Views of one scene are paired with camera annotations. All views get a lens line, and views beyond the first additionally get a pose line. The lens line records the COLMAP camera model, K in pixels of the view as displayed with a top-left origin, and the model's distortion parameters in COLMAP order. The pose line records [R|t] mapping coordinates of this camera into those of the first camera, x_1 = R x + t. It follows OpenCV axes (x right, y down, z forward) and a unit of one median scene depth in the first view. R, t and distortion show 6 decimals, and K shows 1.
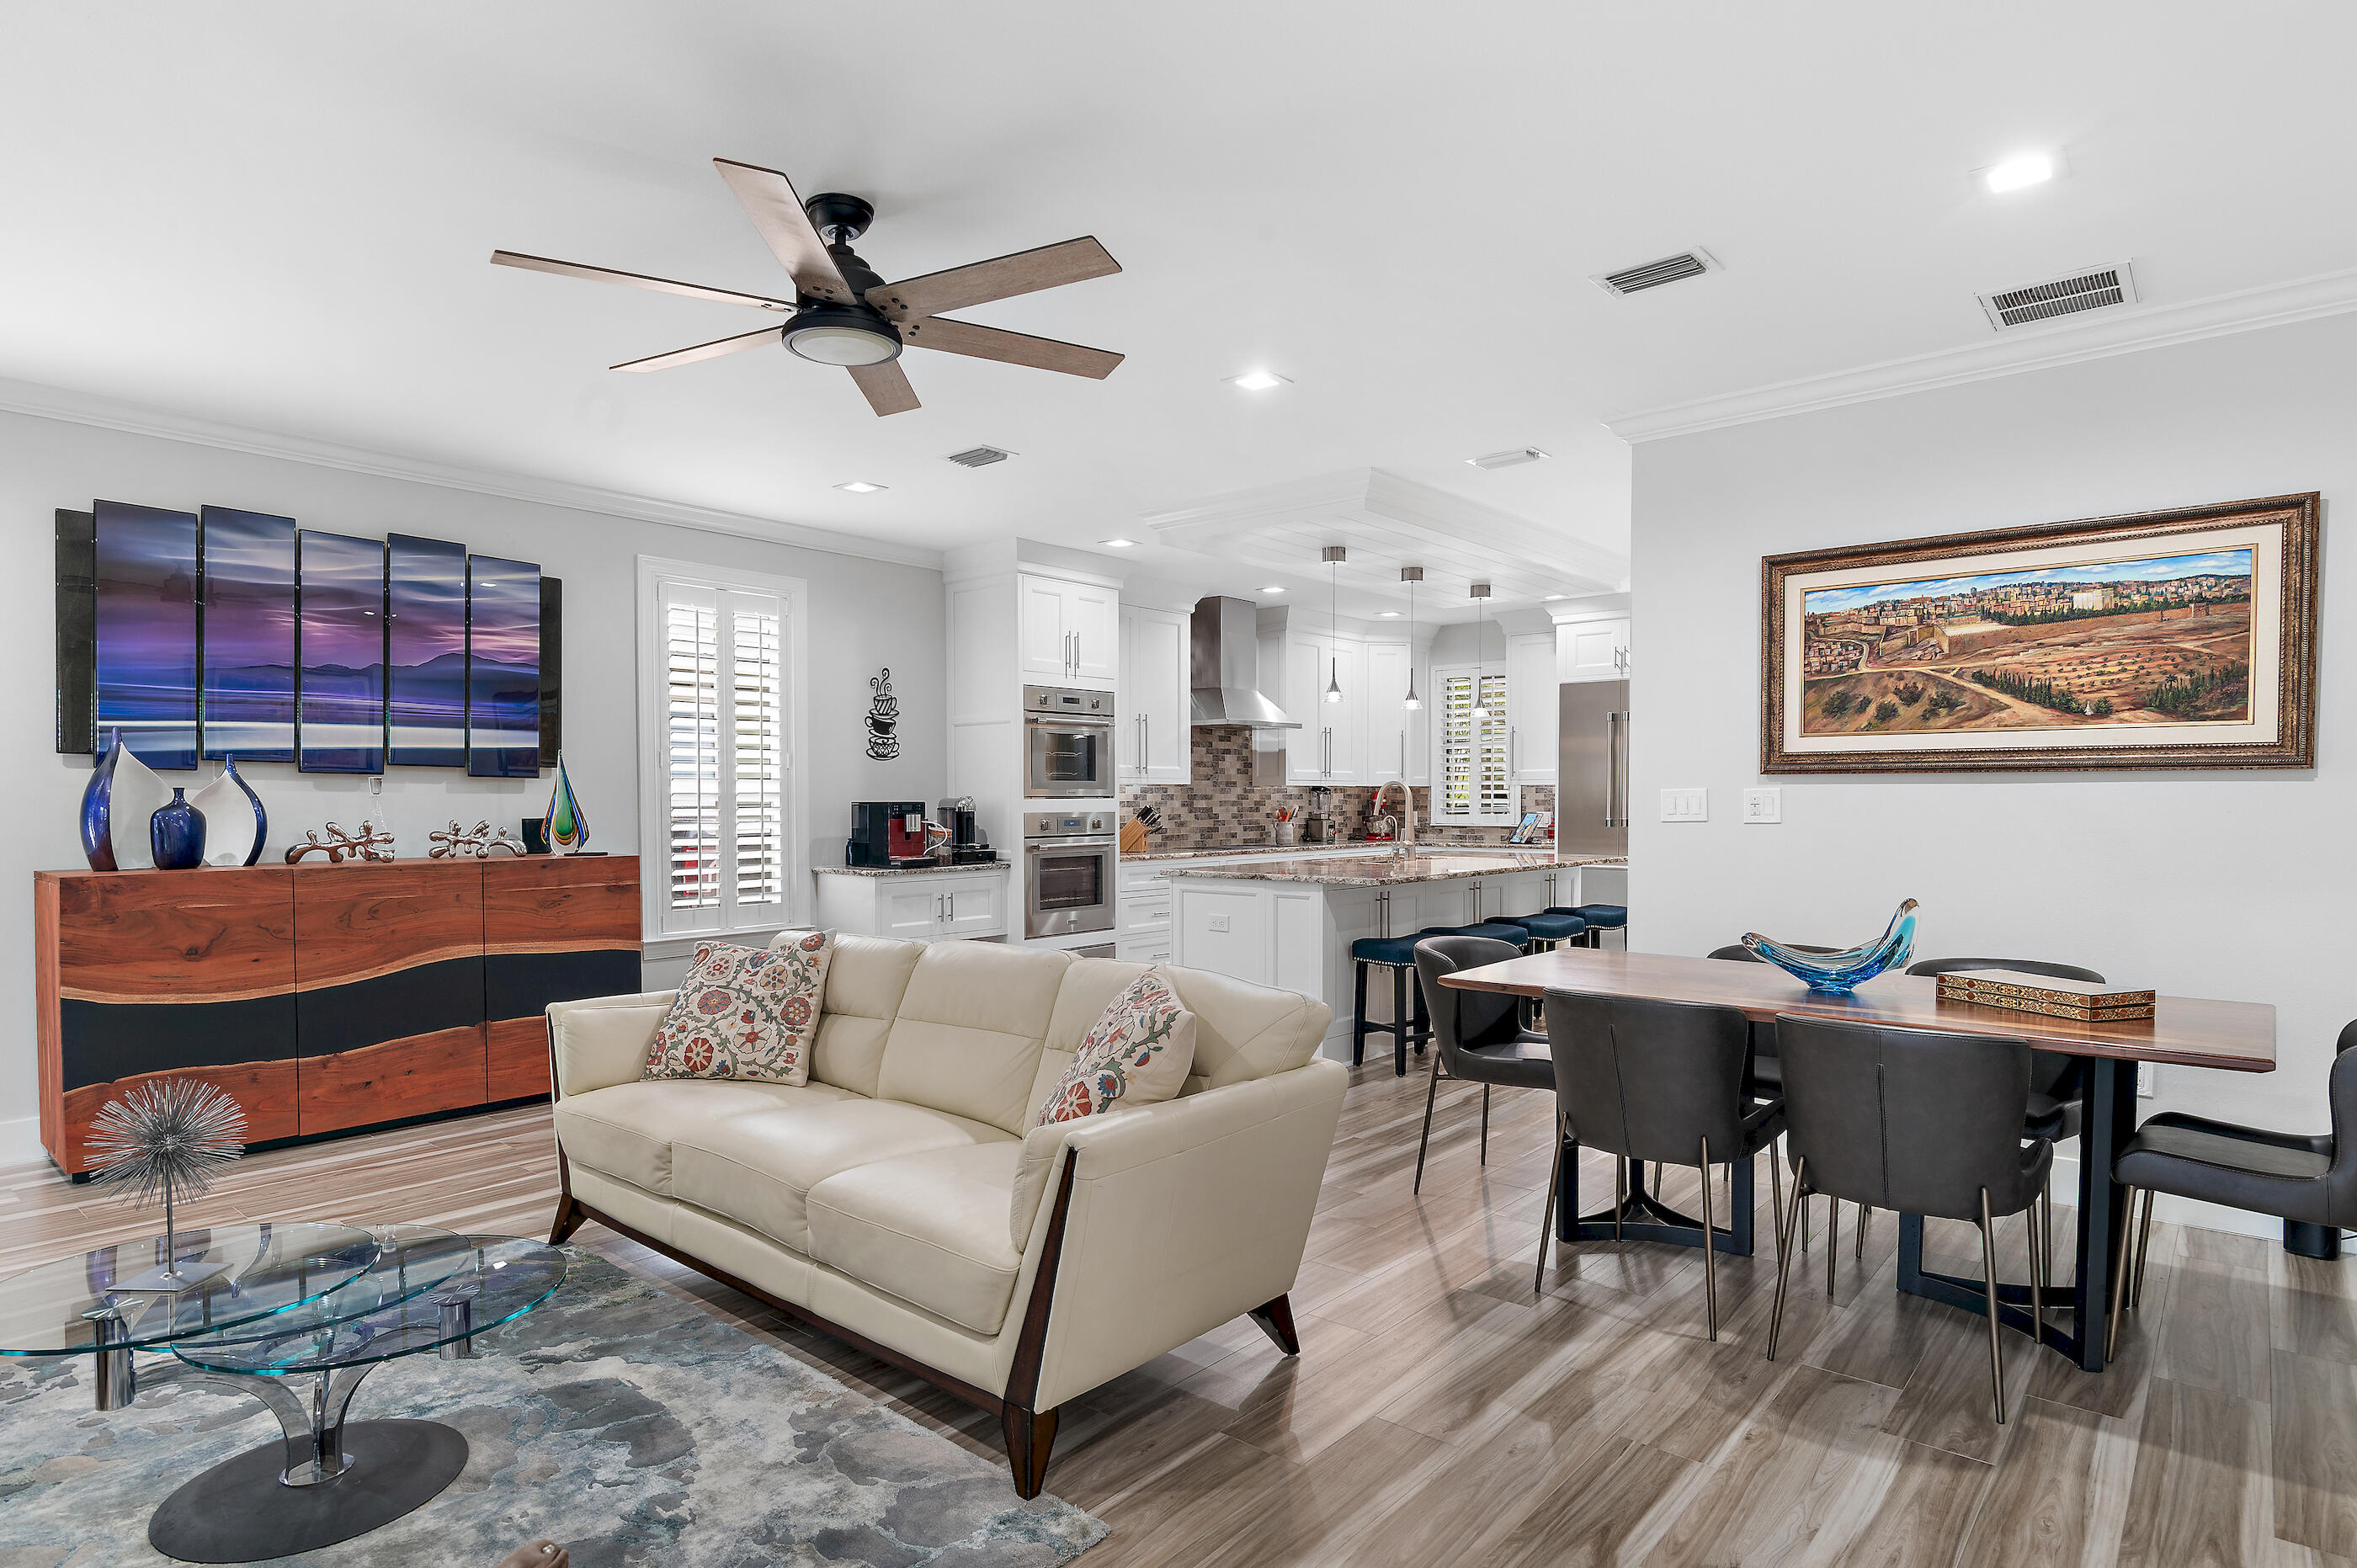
lens RADIAL K [[1281.6, 0, 1176.4], [0, 1281.6, 833.9], [0, 0, 1]] dist [0.005531, -0.002592]
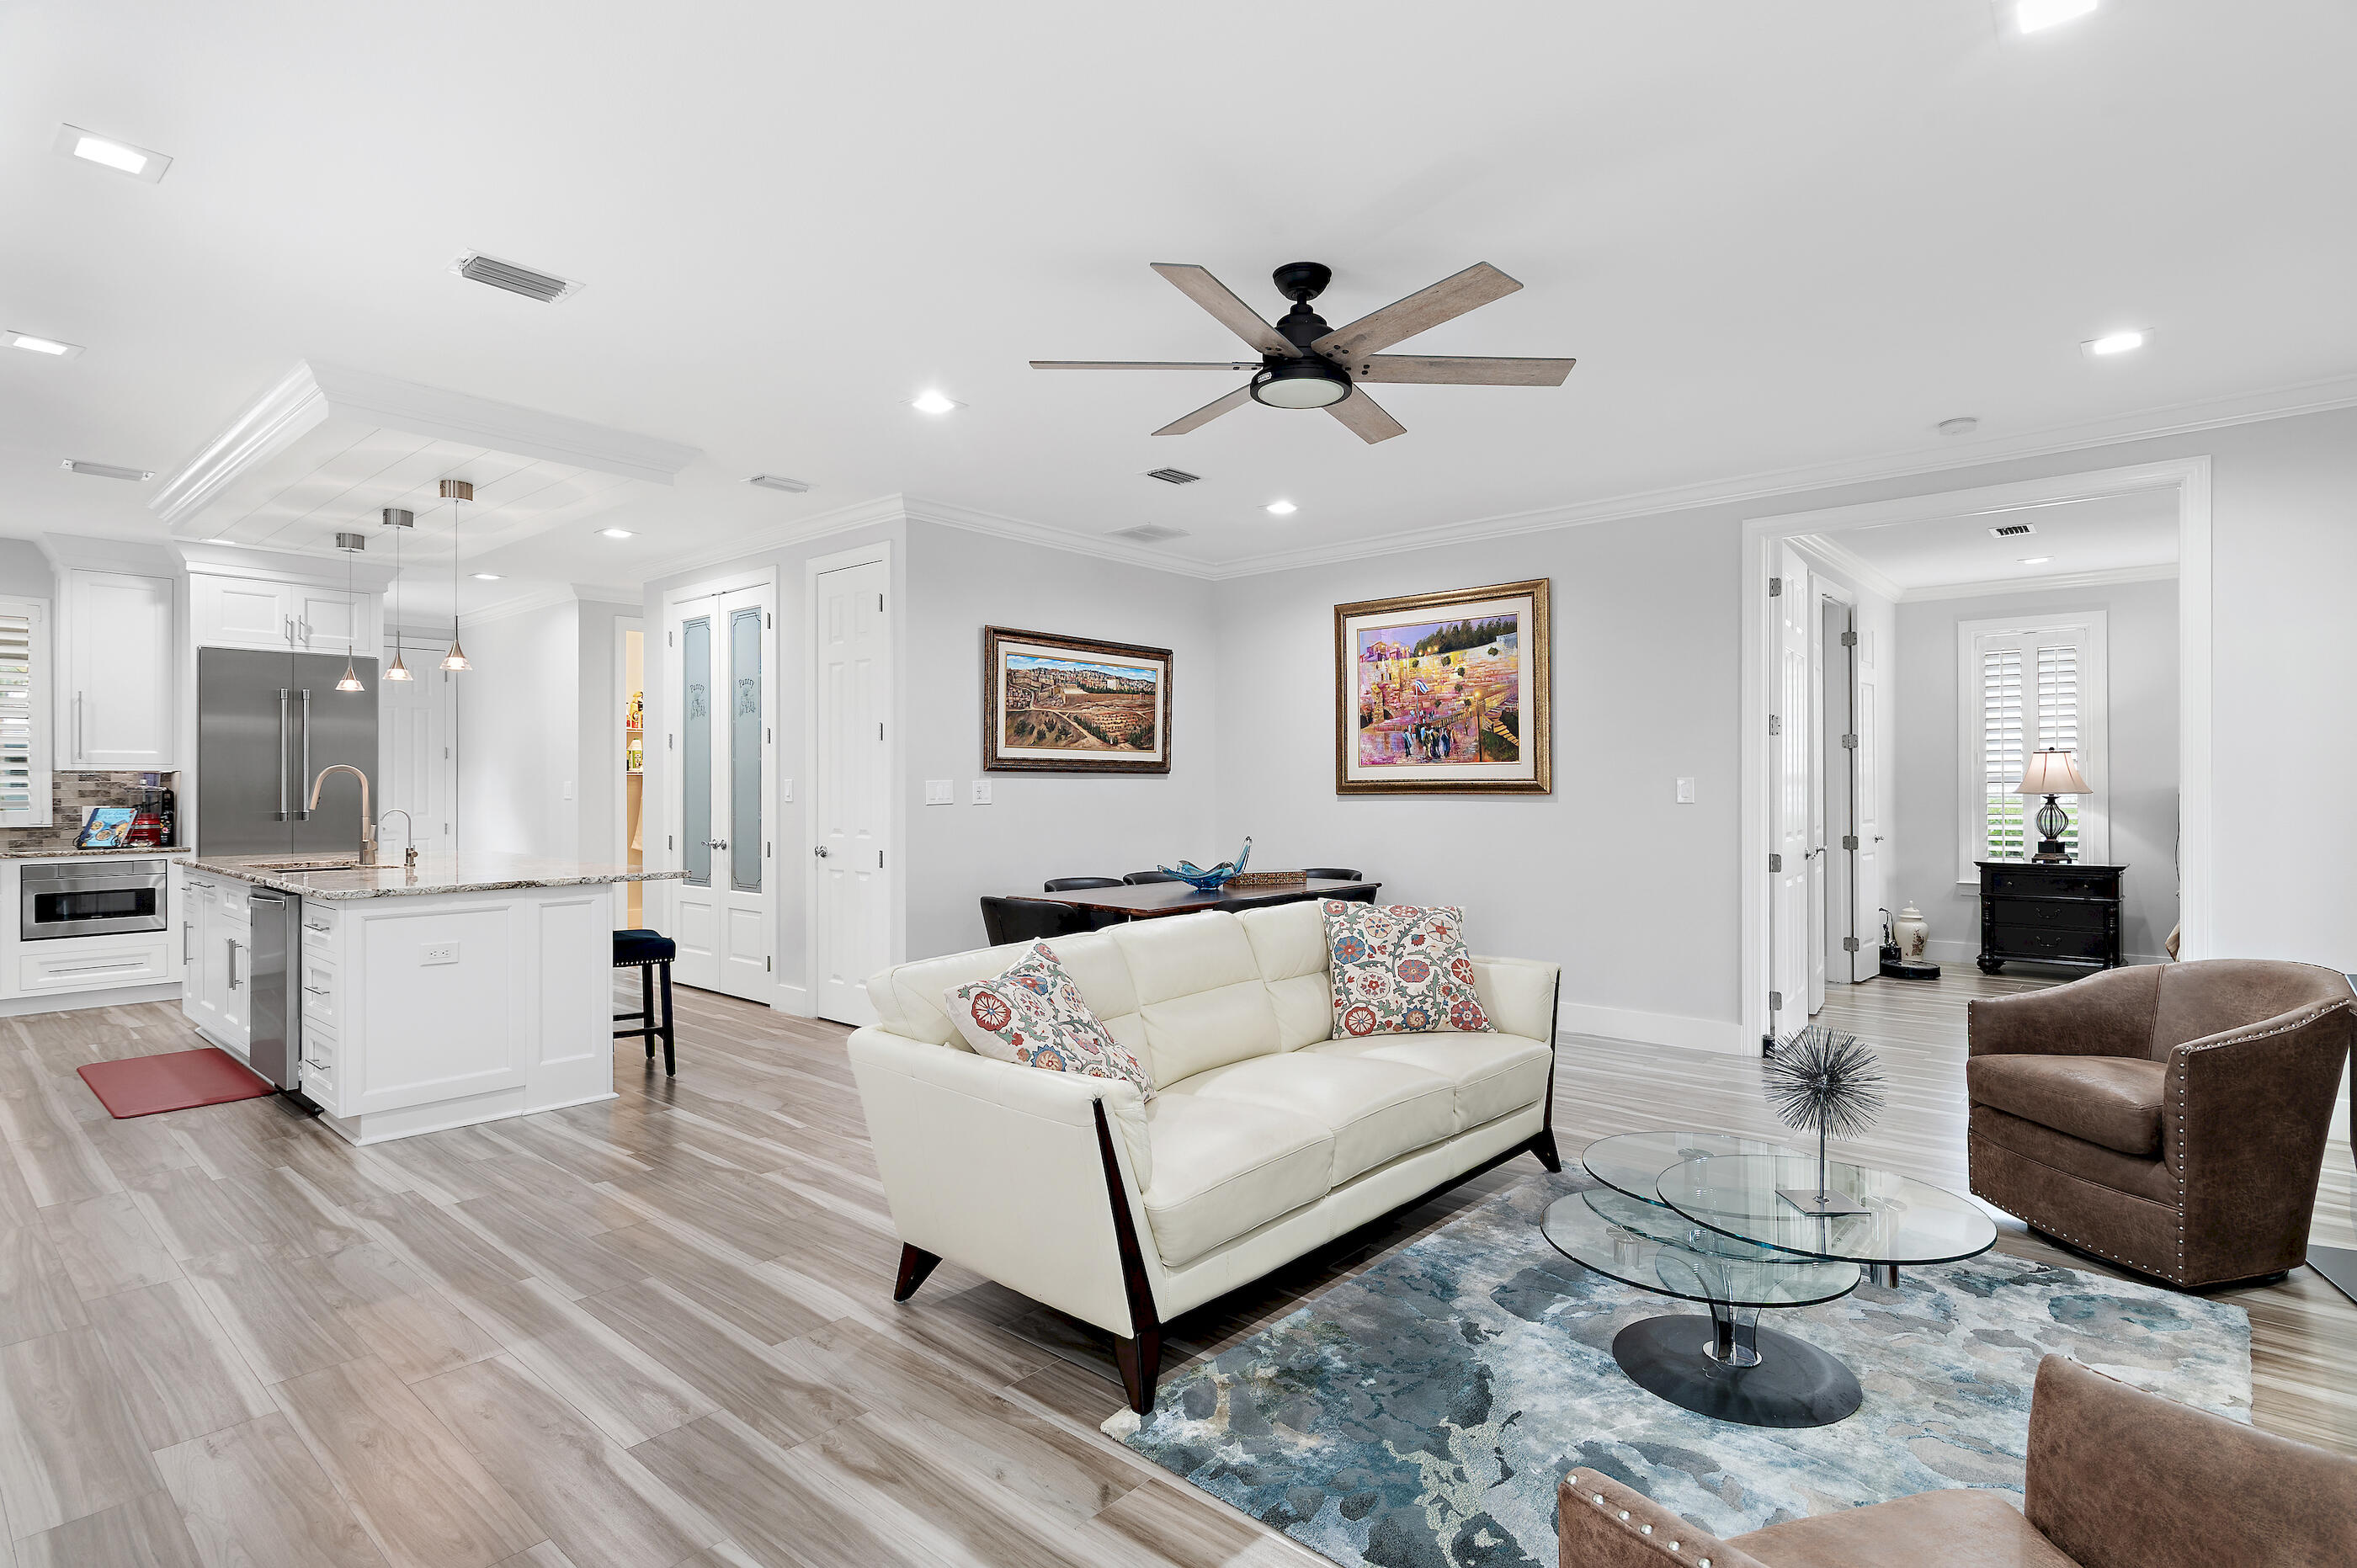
lens RADIAL K [[1168.3, 0, 1178.3], [0, 1168.3, 783.0], [0, 0, 1]] dist [0.005340, -0.002891]
pose [[0.014329, 0.002483, 0.999894, -0.738712], [0.028878, 0.999579, -0.002896, -0.018399], [-0.999480, 0.028917, 0.014251, 0.623031]]
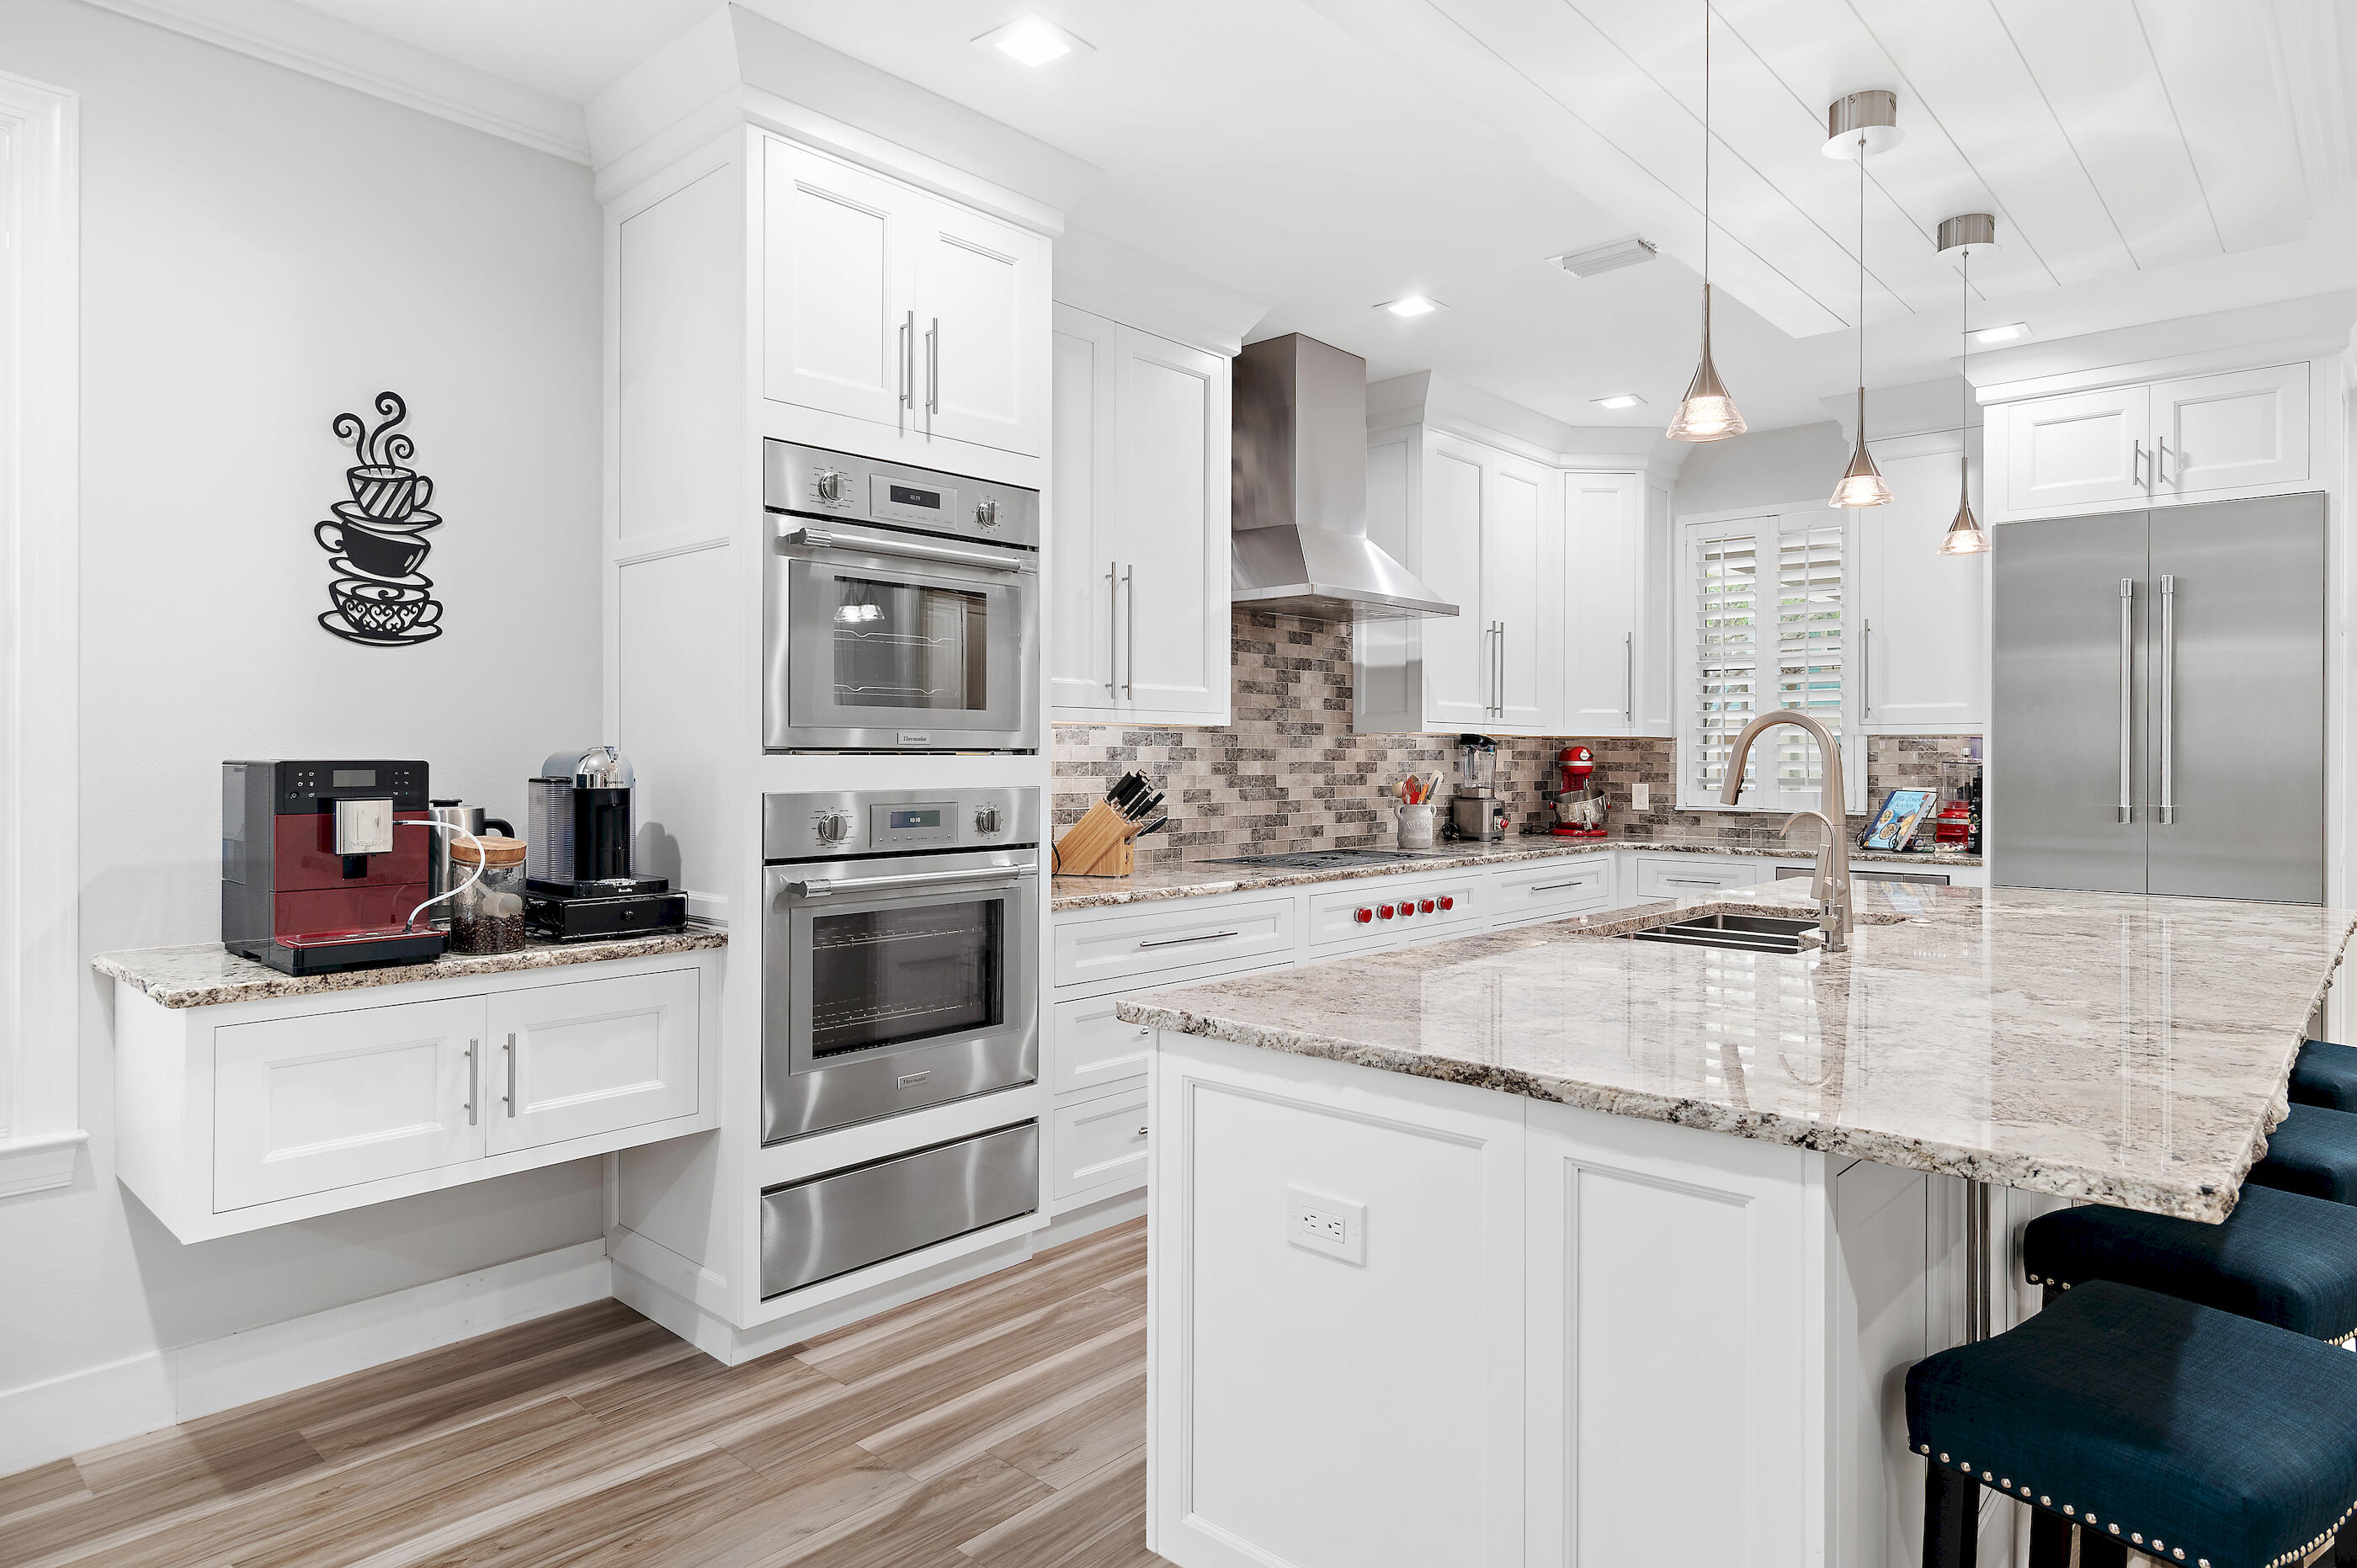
lens RADIAL K [[1359.5, 0, 1185.2], [0, 1359.5, 760.9], [0, 0, 1]] dist [-0.010863, 0.003136]
pose [[0.999640, 0.005696, -0.026205, 0.012046], [-0.006374, 0.999645, -0.025883, -0.021215], [0.026048, 0.026041, 0.999321, 0.808382]]
